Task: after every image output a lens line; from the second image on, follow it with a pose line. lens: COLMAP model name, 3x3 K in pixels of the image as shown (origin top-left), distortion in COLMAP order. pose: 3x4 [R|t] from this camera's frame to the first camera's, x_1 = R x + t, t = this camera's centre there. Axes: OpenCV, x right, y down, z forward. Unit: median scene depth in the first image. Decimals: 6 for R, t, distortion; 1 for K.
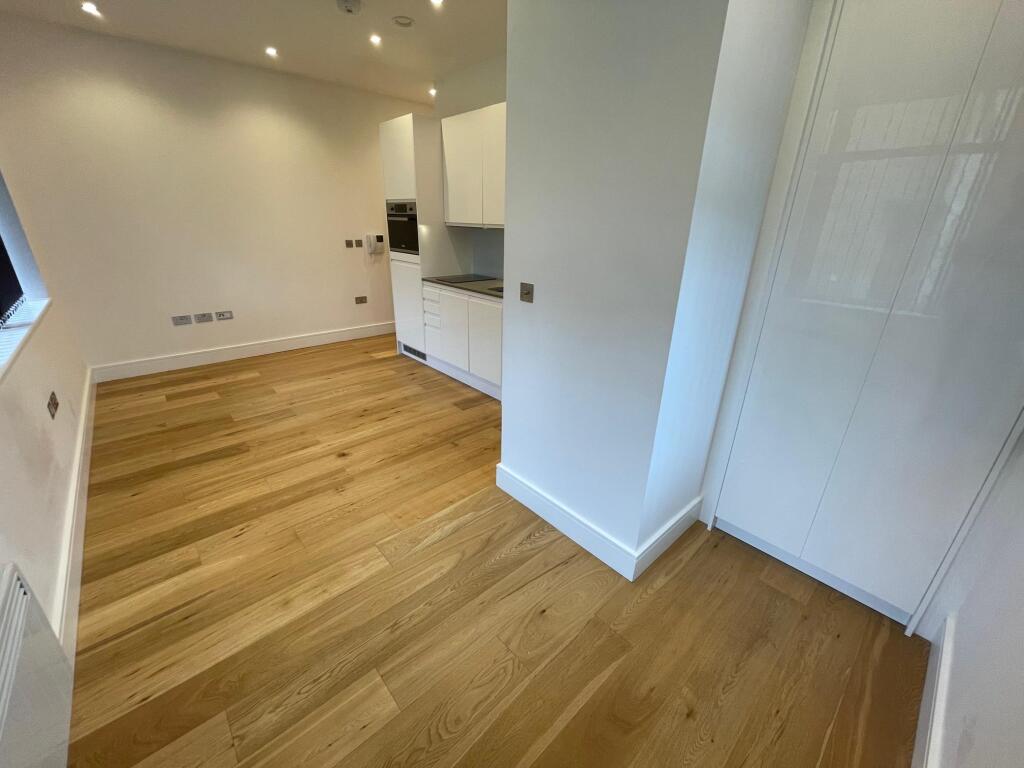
lens RADIAL K [[412.2, 0, 514.6], [0, 412.2, 384.8], [0, 0, 1]] dist [-0.001468, -0.000428]
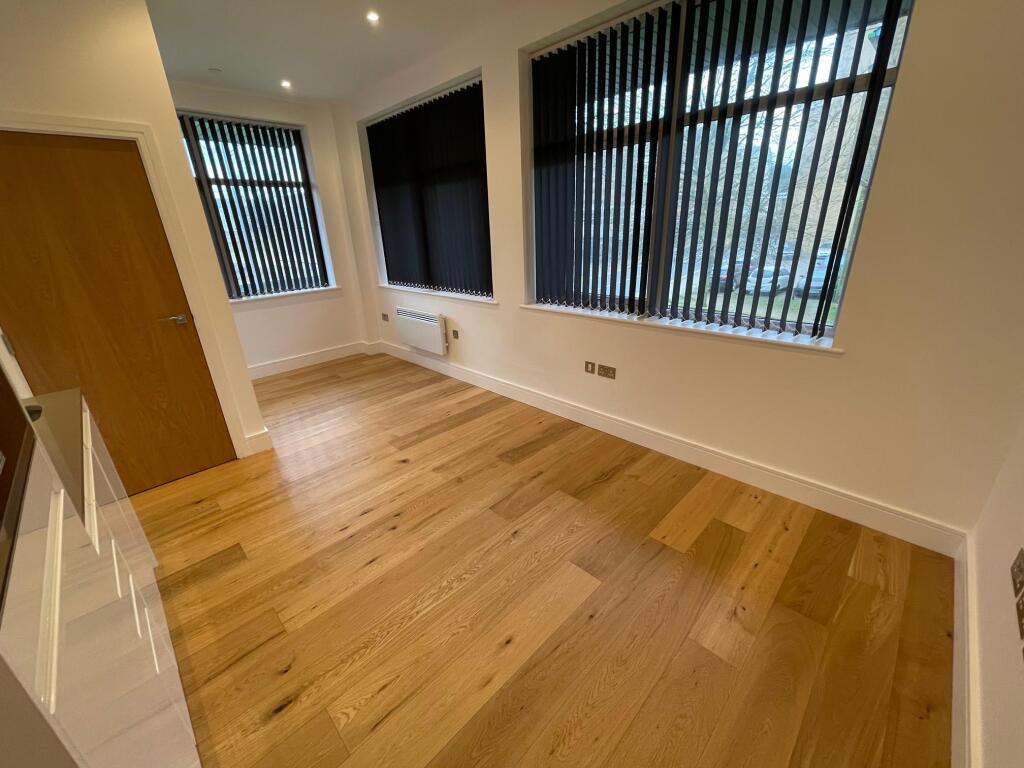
lens RADIAL K [[412.2, 0, 511.3], [0, 412.2, 385.6], [0, 0, 1]] dist [-0.001468, -0.000428]
pose [[-0.998643, 0.035884, -0.037740, -0.498822], [0.000390, 0.729844, 0.683614, -0.514160], [0.052075, 0.682672, -0.728867, 1.250186]]
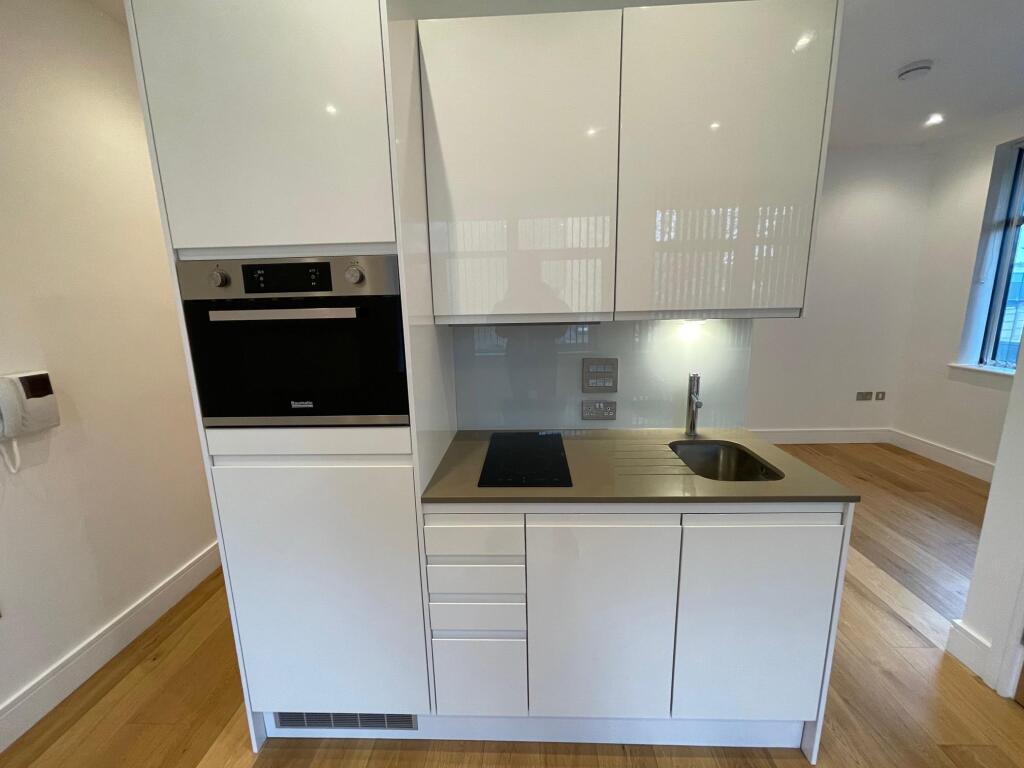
lens RADIAL K [[412.2, 0, 511.5], [0, 412.2, 383.1], [0, 0, 1]] dist [-0.001468, -0.000428]
pose [[0.697820, -0.172204, 0.695265, -0.415992], [0.301808, 0.950985, -0.067375, -0.332149], [-0.649584, 0.256852, 0.715589, 0.809045]]
